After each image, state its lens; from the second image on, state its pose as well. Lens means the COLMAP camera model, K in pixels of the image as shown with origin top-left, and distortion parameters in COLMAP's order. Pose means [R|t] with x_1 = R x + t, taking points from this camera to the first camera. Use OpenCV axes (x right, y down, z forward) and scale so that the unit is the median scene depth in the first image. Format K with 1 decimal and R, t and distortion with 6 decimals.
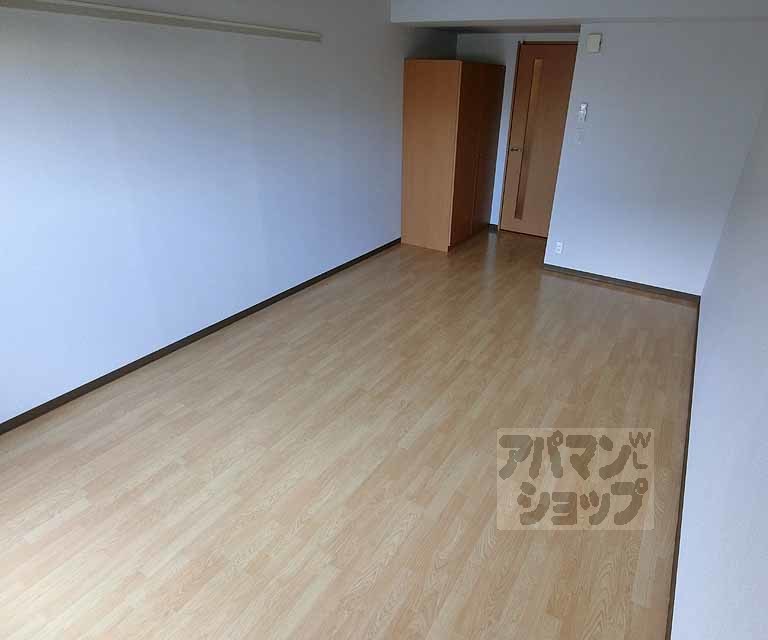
lens RADIAL K [[505.4, 0, 384.0], [0, 505.4, 320.0], [0, 0, 1]] dist [-0.044031, -0.001409]
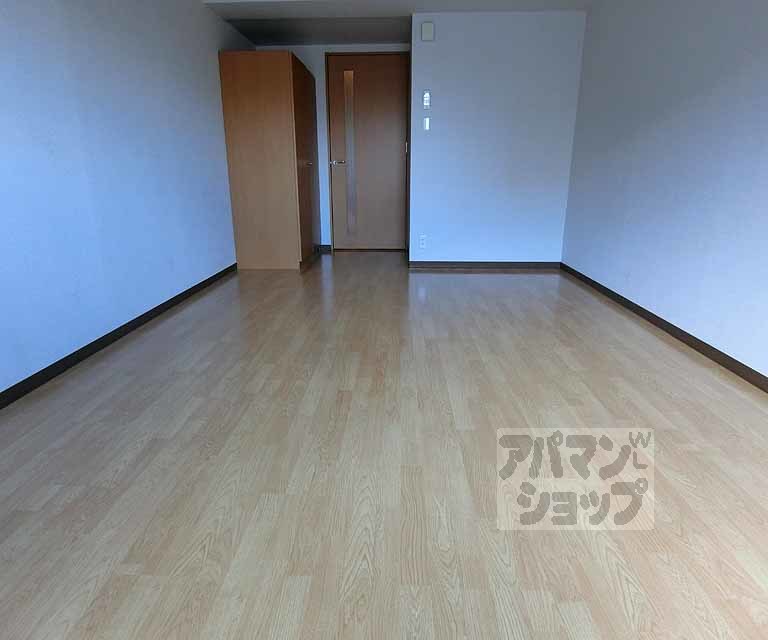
lens RADIAL K [[505.4, 0, 384.0], [0, 505.4, 320.0], [0, 0, 1]] dist [-0.044031, -0.001409]
pose [[0.865648, -0.158200, 0.475002, -0.238445], [0.232506, 0.967277, -0.101567, 0.097991], [-0.443391, 0.198361, 0.874104, 0.269658]]
